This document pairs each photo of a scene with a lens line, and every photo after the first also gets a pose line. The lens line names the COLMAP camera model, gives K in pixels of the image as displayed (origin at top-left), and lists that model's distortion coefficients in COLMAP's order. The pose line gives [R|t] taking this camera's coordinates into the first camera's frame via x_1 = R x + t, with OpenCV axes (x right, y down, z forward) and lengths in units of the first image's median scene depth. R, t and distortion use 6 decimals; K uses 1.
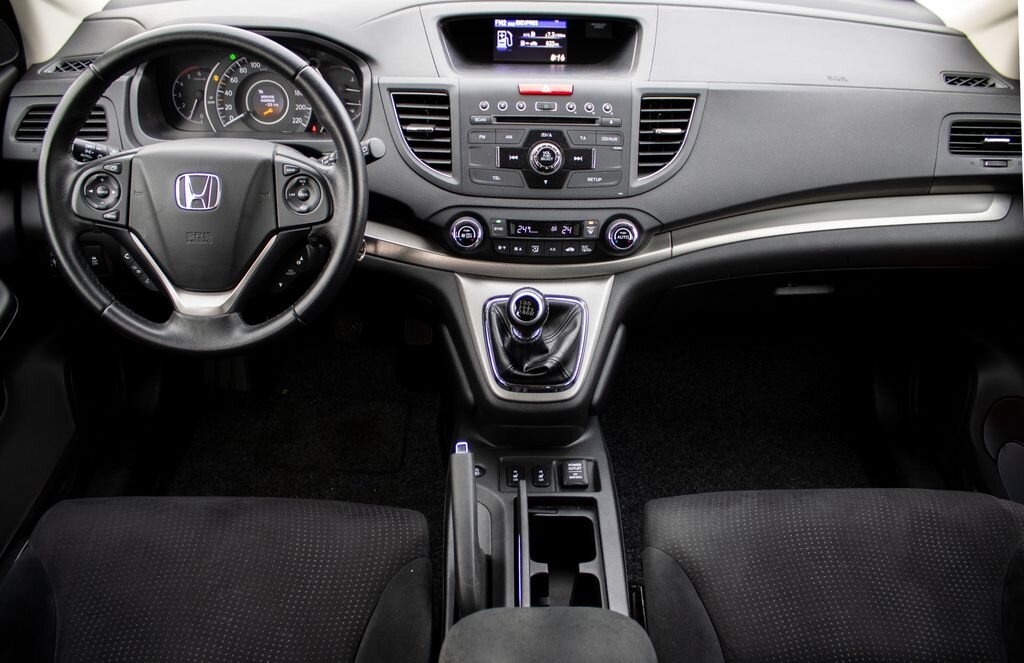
lens RADIAL K [[820.1, 0, 509.3], [0, 820.1, 335.9], [0, 0, 1]] dist [-0.151262, 0.099908]
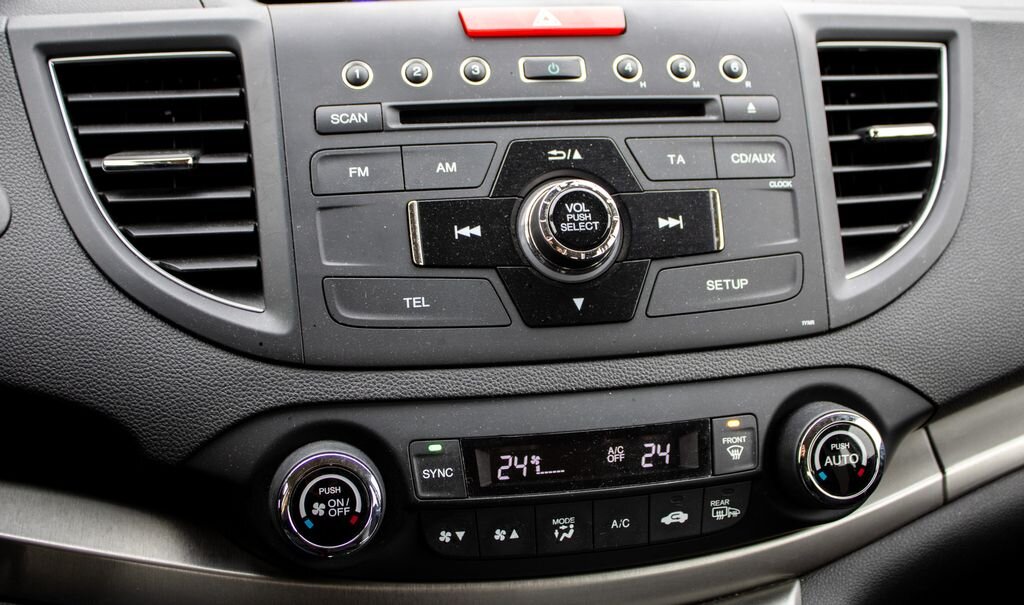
lens RADIAL K [[1191.7, 0, 516.6], [0, 1191.7, 272.7], [0, 0, 1]] dist [-0.083747, 0.000000]
pose [[0.983297, -0.067554, 0.169010, -0.051908], [0.109195, 0.961851, -0.250838, -0.089779], [-0.145618, 0.265103, 0.953161, 0.570122]]
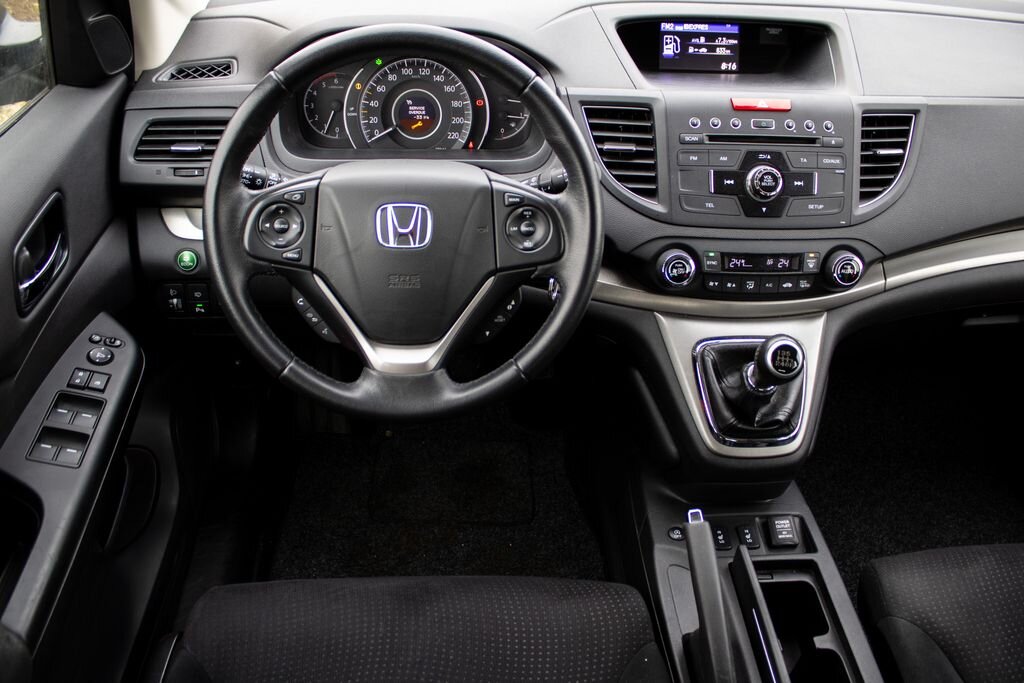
lens RADIAL K [[836.5, 0, 530.1], [0, 836.5, 348.4], [0, 0, 1]] dist [-0.141734, 0.102250]
pose [[0.999238, -0.015724, 0.035729, -0.241651], [0.015486, 0.999856, 0.006932, -0.047390], [-0.035833, -0.006374, 0.999337, 0.110047]]
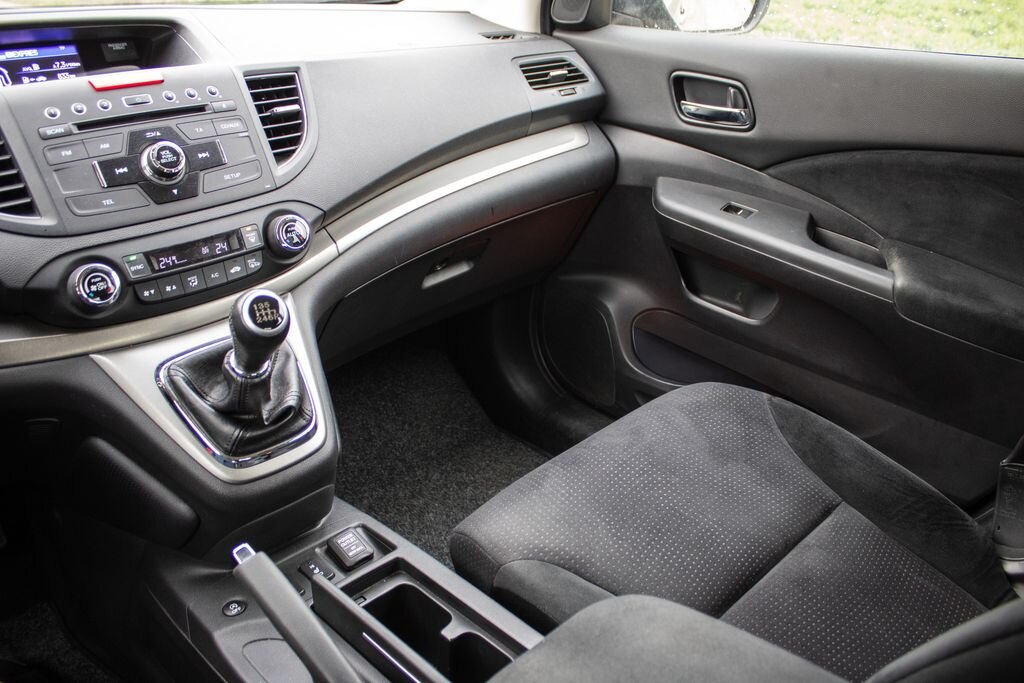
lens RADIAL K [[836.5, 0, 514.2], [0, 836.5, 337.9], [0, 0, 1]] dist [-0.141734, 0.102250]
pose [[0.717164, -0.317655, 0.620300, -0.234995], [0.426808, 0.903824, -0.030610, 0.085413], [-0.550918, 0.286702, 0.783767, 0.281349]]
